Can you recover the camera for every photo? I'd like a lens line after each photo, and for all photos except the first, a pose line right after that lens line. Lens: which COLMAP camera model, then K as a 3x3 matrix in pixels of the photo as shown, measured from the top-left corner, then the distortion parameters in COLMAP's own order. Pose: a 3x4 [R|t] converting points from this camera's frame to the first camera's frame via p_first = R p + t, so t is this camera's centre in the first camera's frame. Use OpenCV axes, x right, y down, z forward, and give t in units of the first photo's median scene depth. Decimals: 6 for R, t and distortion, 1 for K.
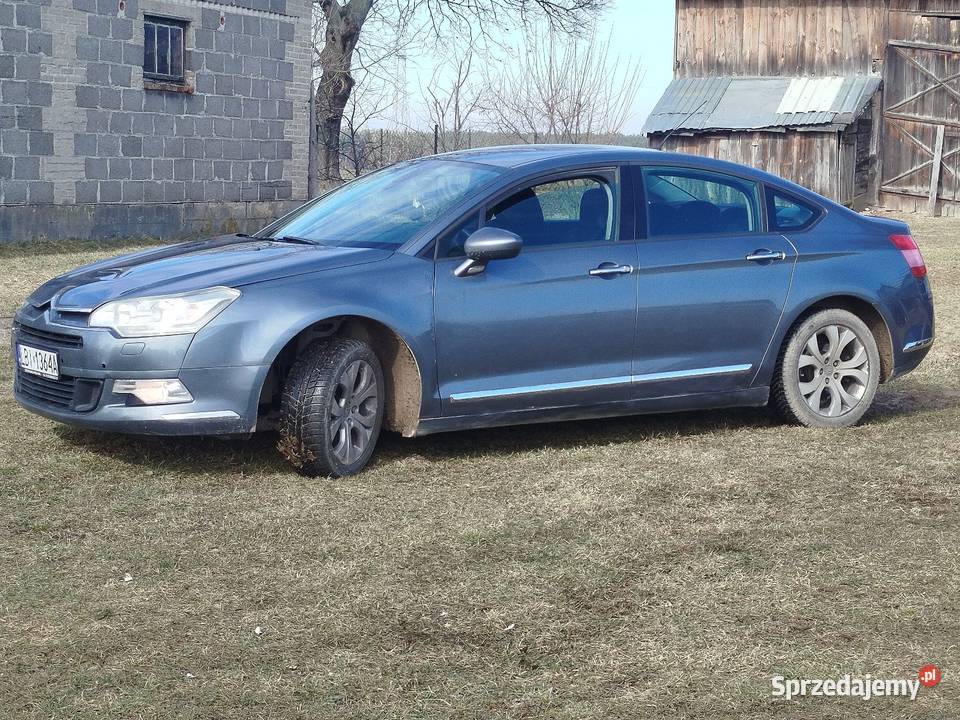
lens RADIAL K [[2201.6, 0, 480.0], [0, 2201.6, 360.0], [0, 0, 1]] dist [0.233106, -1.126147]
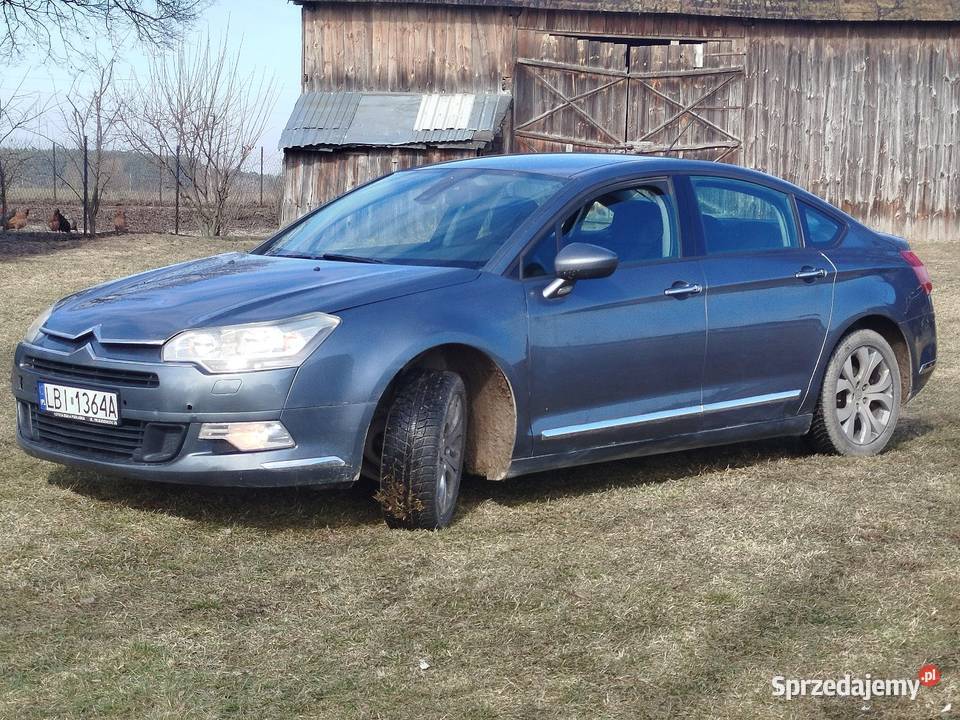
lens RADIAL K [[2201.6, 0, 480.0], [0, 2201.6, 360.0], [0, 0, 1]] dist [0.233106, -1.126147]
pose [[0.969945, -0.015492, 0.242831, -0.228414], [0.017596, 0.999824, -0.006501, -0.006906], [-0.242687, 0.010579, 0.970047, 0.128025]]
